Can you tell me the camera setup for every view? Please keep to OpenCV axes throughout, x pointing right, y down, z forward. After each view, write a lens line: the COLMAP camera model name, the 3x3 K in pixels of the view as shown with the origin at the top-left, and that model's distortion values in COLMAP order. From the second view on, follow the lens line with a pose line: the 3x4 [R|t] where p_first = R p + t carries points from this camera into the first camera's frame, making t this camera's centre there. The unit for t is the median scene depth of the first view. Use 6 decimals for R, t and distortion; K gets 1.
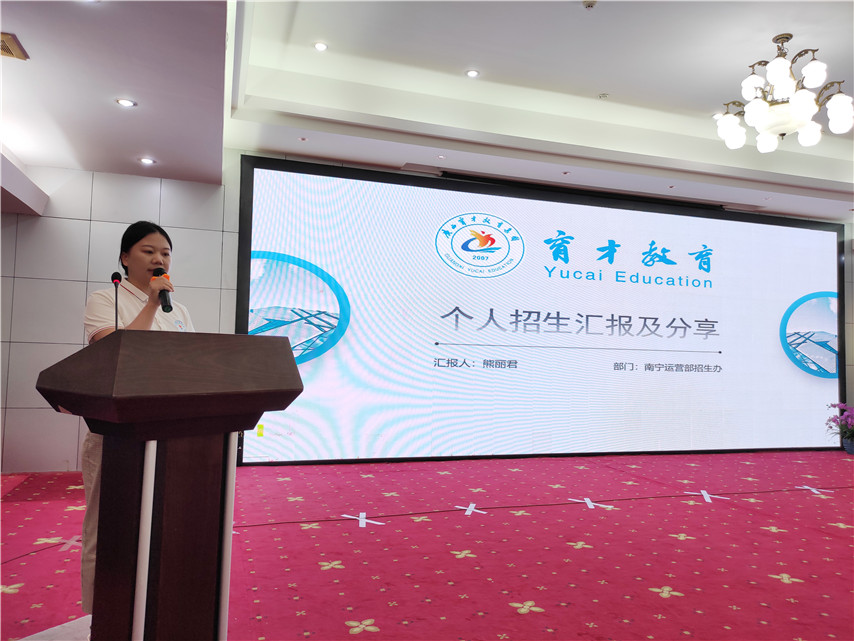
lens RADIAL K [[630.8, 0, 427.0], [0, 630.8, 320.5], [0, 0, 1]] dist [0.041477, -0.034346]
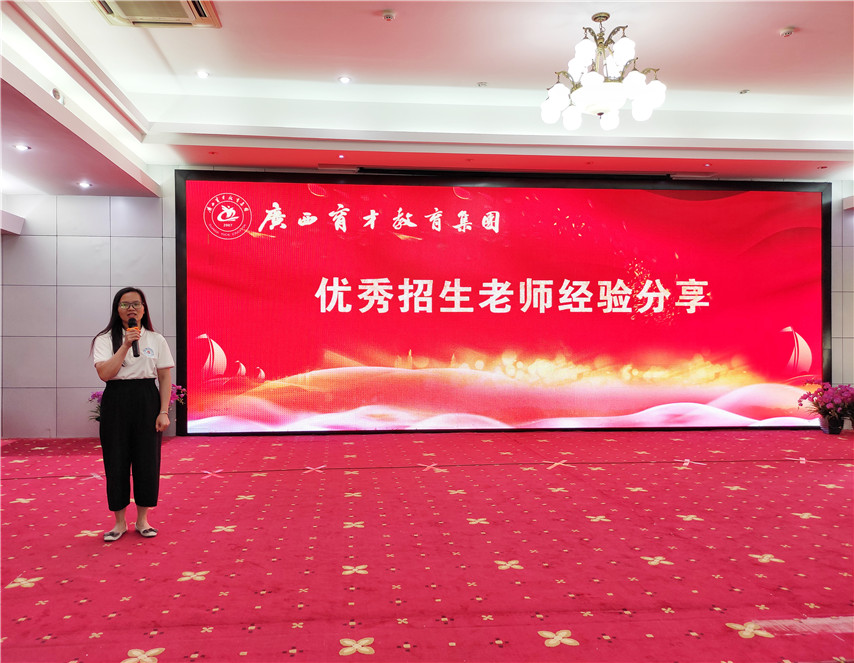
lens RADIAL K [[660.7, 0, 404.9], [0, 660.7, 338.0], [0, 0, 1]] dist [0.046476, -0.040119]
pose [[0.973285, -0.025763, -0.228152, 0.509032], [0.037034, 0.998289, 0.045259, 0.007505], [0.226596, -0.052499, 0.972573, -0.134785]]
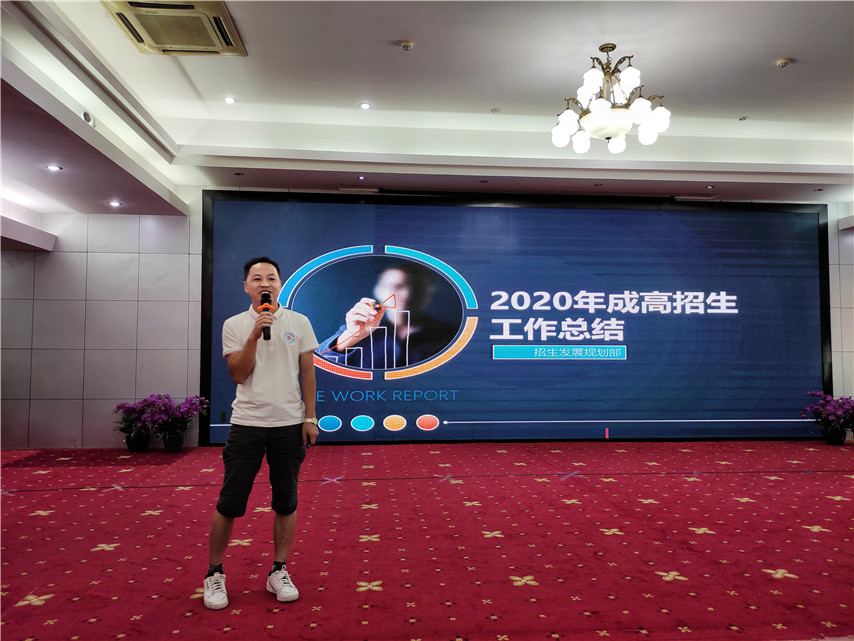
lens RADIAL K [[627.3, 0, 427.0], [0, 627.3, 320.5], [0, 0, 1]] dist [0.045892, -0.038132]
pose [[0.974724, -0.034334, -0.220758, 0.506680], [0.034977, 0.999388, -0.001000, 0.005475], [0.220657, -0.006747, 0.975328, -0.110980]]
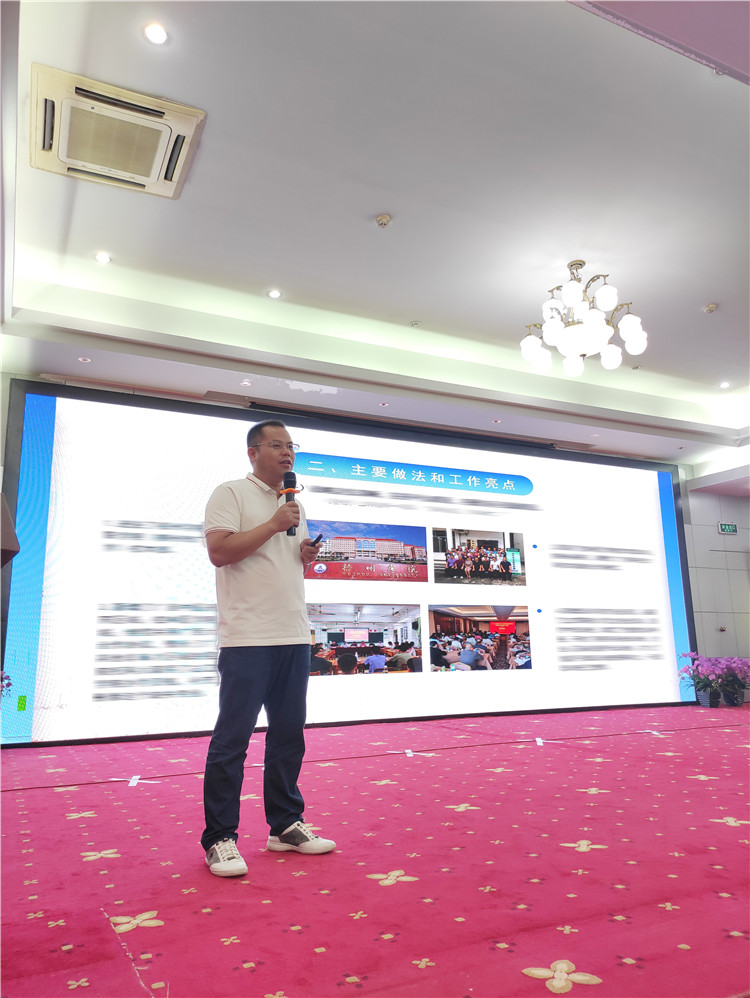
lens RADIAL K [[737.1, 0, 375.0], [0, 737.1, 499.0], [0, 0, 1]] dist [0.041477, -0.034346]
pose [[0.989716, -0.014147, 0.142346, 0.070971], [0.035635, 0.988110, -0.149561, 0.095843], [-0.138538, 0.153096, 0.978452, -0.055647]]
